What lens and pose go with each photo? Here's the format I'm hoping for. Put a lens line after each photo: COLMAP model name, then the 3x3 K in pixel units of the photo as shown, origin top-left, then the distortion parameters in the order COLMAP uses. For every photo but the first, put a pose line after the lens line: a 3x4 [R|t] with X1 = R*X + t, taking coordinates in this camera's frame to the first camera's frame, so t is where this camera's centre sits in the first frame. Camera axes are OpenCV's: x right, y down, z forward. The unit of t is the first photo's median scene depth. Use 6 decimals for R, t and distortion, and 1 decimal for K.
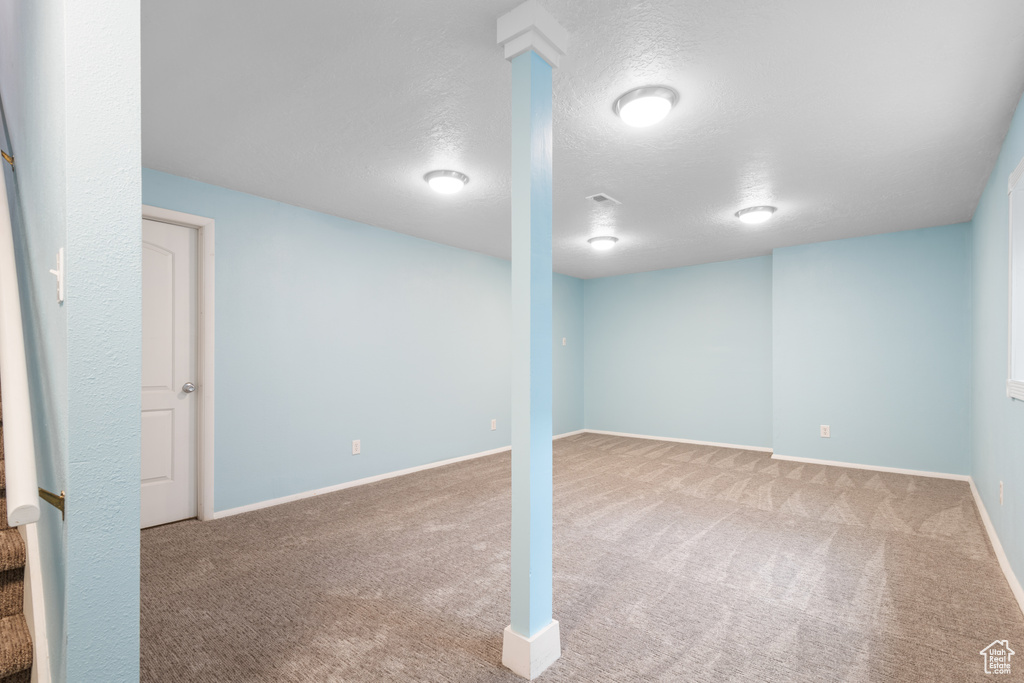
lens RADIAL K [[464.7, 0, 503.0], [0, 464.7, 342.6], [0, 0, 1]] dist [0.025989, -0.011072]
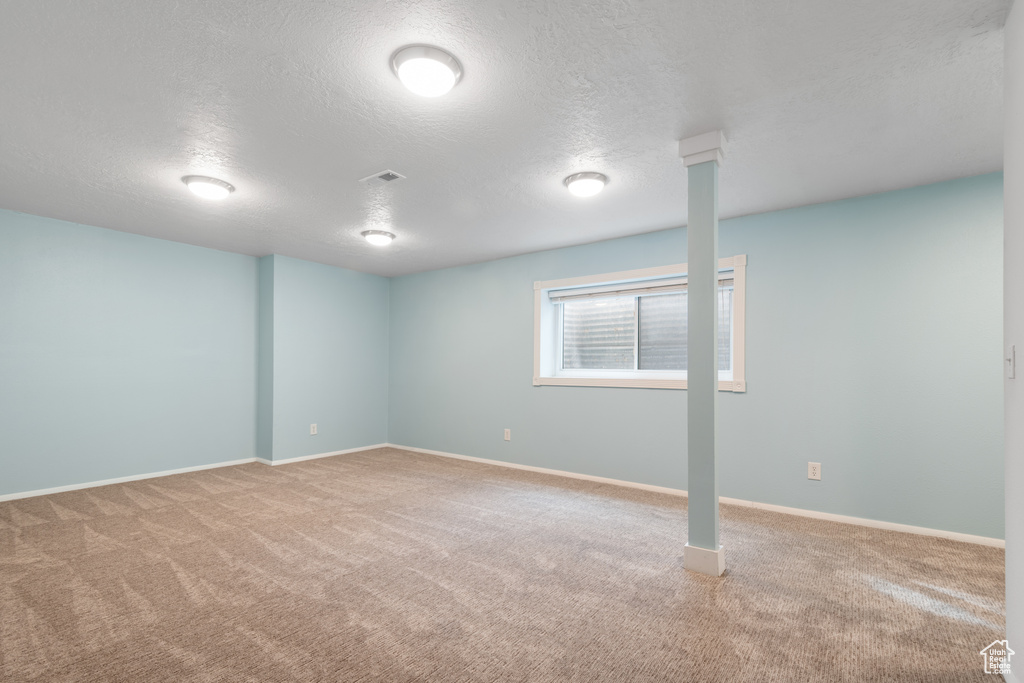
lens RADIAL K [[464.7, 0, 503.0], [0, 464.7, 342.6], [0, 0, 1]] dist [0.025989, -0.011072]
pose [[-0.061977, 0.061566, 0.996177, -0.674850], [-0.041603, 0.997069, -0.064210, 0.042080], [-0.997210, -0.045424, -0.059234, 0.842437]]
